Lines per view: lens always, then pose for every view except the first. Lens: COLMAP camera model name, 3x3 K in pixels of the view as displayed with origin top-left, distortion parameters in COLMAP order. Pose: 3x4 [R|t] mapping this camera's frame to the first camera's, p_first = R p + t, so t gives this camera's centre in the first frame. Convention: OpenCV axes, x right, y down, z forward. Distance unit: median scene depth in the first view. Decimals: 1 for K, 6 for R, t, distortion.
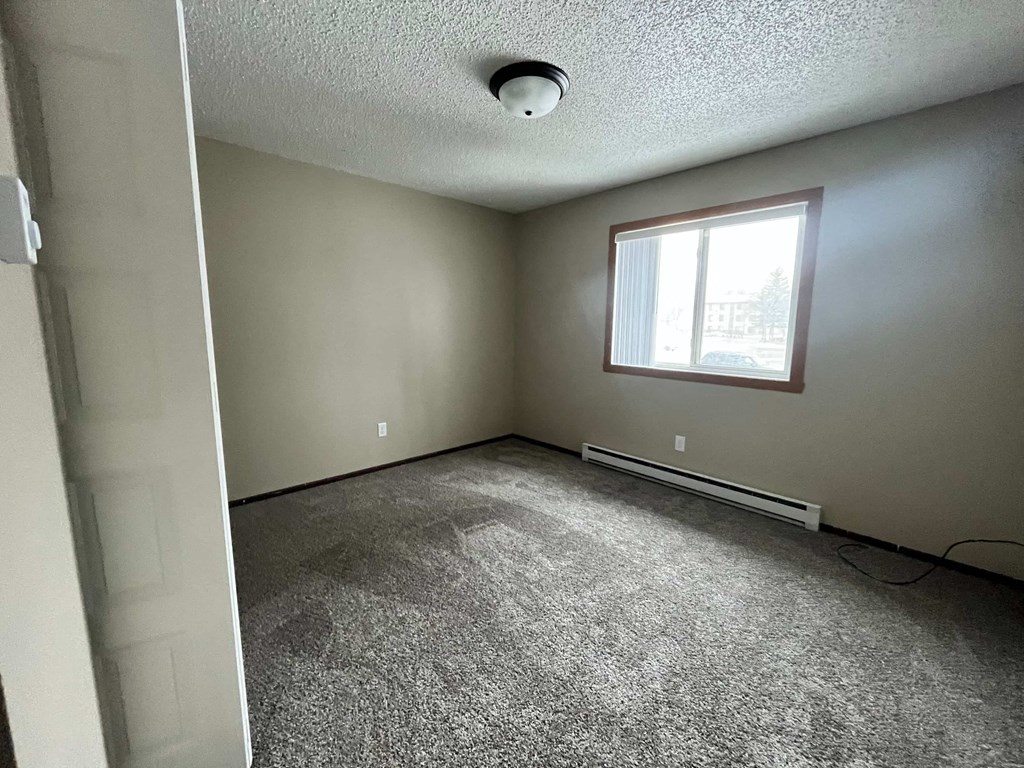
lens RADIAL K [[416.3, 0, 510.4], [0, 416.3, 382.0], [0, 0, 1]] dist [-0.004044, 0.000252]
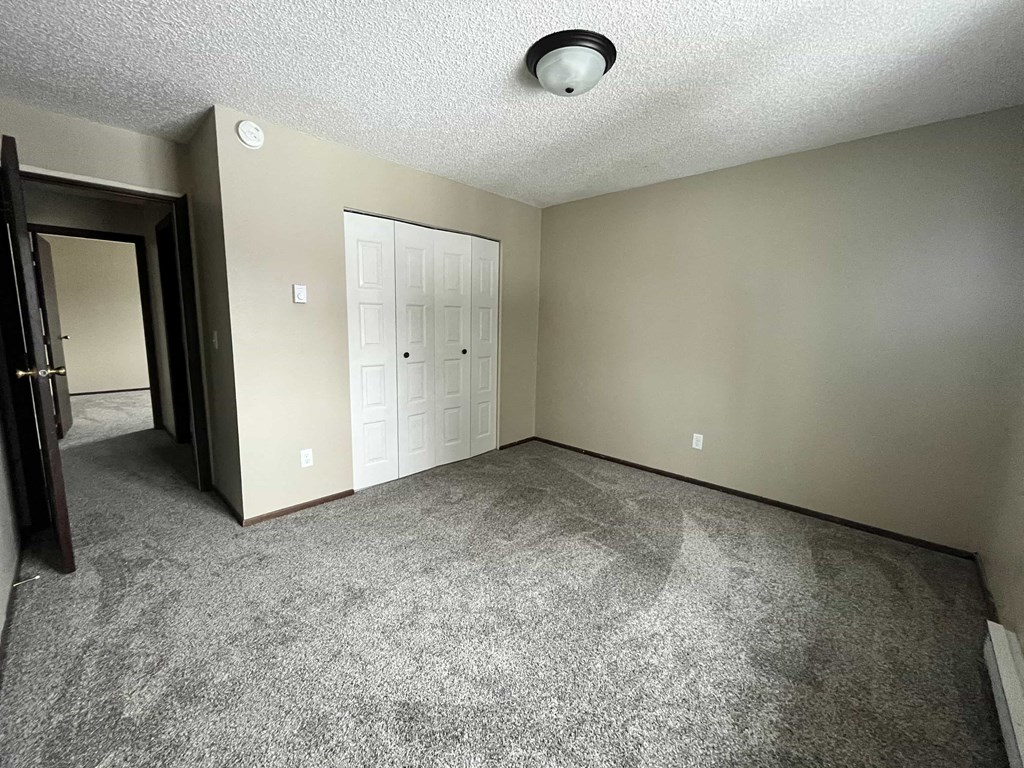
lens RADIAL K [[416.3, 0, 509.2], [0, 416.3, 385.5], [0, 0, 1]] dist [-0.004044, 0.000252]
pose [[0.057388, 0.147232, -0.987436, 0.661223], [-0.160199, 0.977607, 0.136456, -0.078493], [0.985415, 0.150355, 0.079689, 0.583854]]
